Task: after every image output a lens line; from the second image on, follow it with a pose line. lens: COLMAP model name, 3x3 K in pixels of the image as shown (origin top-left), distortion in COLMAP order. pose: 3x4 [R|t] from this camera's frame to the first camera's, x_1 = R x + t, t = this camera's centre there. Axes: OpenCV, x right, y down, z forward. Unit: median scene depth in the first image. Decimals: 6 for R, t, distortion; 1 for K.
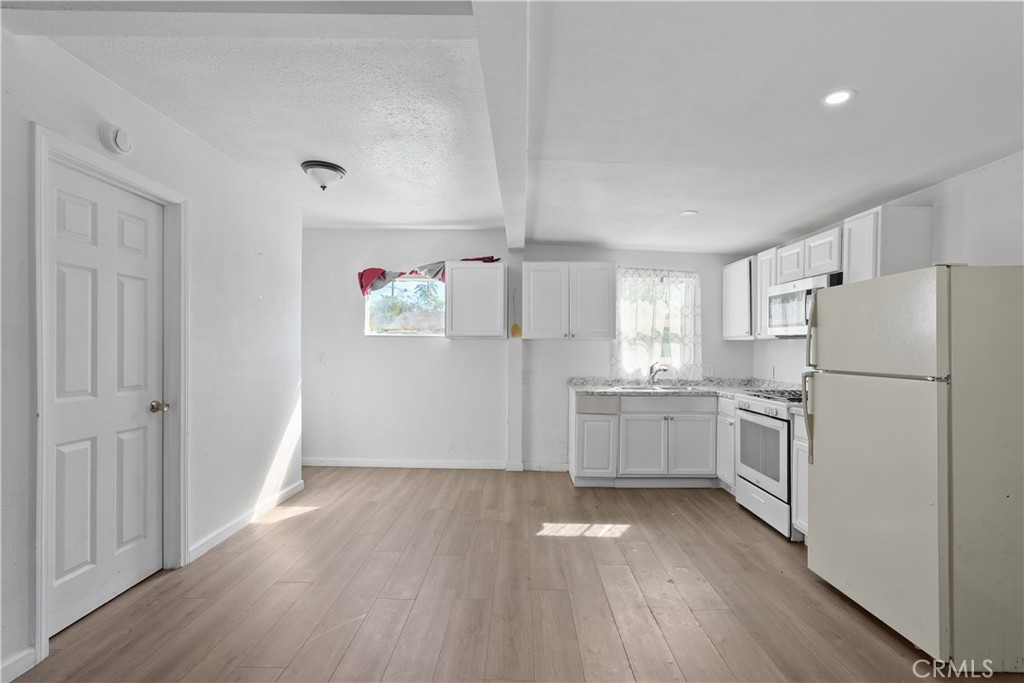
lens RADIAL K [[463.7, 0, 516.4], [0, 463.7, 349.5], [0, 0, 1]] dist [-0.000393, 0.000426]
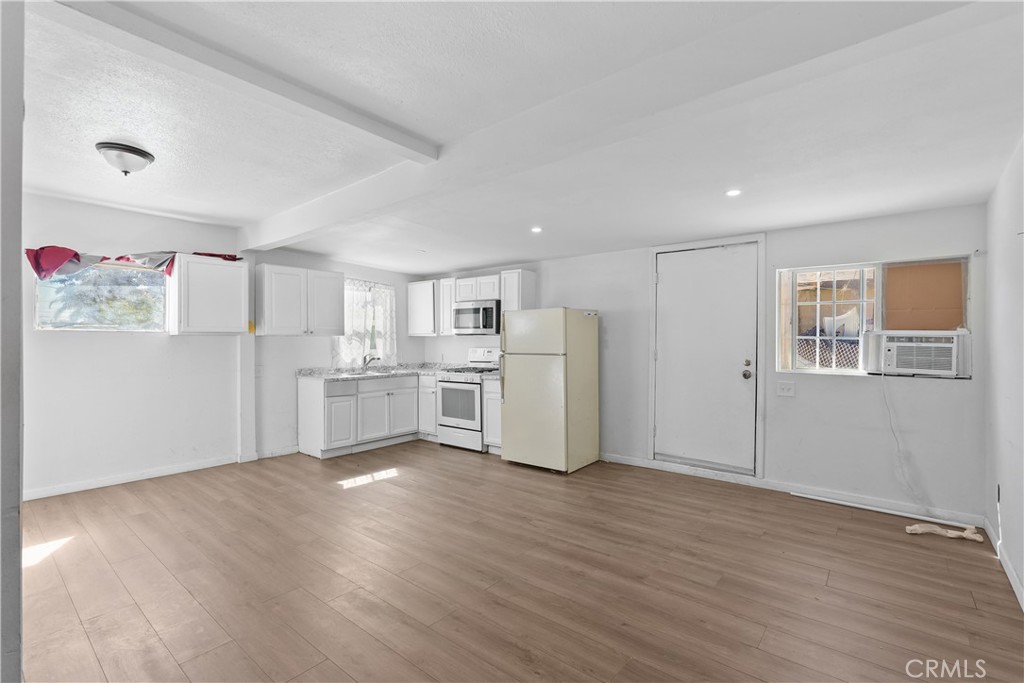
lens RADIAL K [[457.7, 0, 515.8], [0, 457.7, 342.2], [0, 0, 1]] dist [-0.014852, 0.010122]
pose [[0.624909, -0.010872, 0.780622, -0.487650], [0.010251, 0.999931, 0.005720, -0.007177], [-0.780631, 0.004428, 0.624977, -0.127816]]
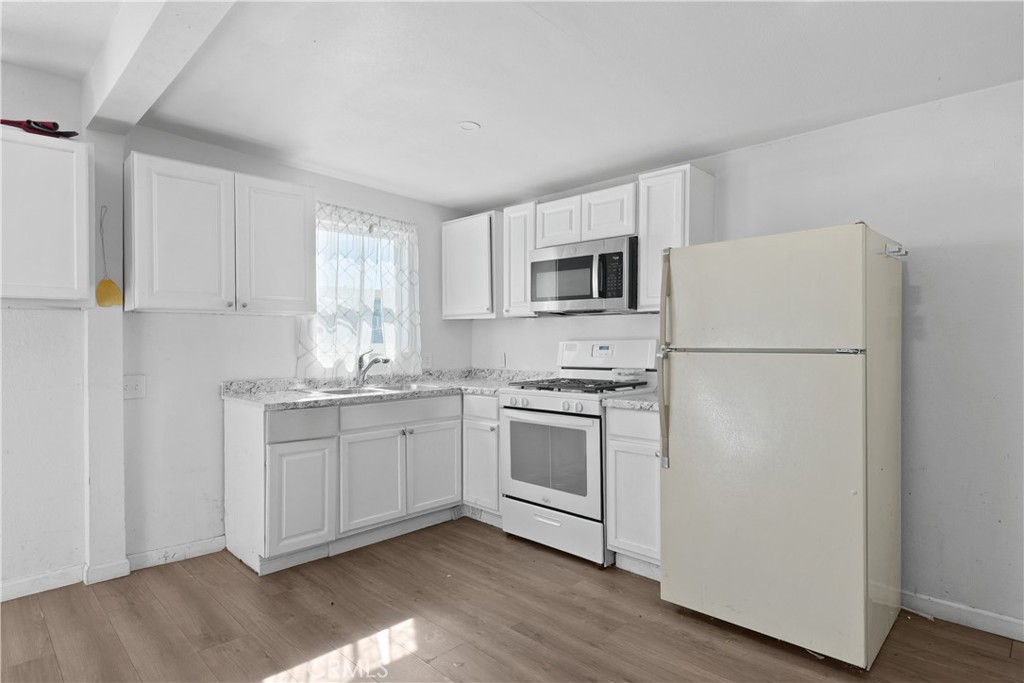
lens RADIAL K [[552.3, 0, 514.4], [0, 552.3, 343.4], [0, 0, 1]] dist [-0.000844, 0.000516]
pose [[0.697081, -0.012725, 0.716880, -0.137465], [0.010237, 0.999917, 0.007794, 0.014688], [-0.716920, 0.001906, 0.697153, 0.327788]]
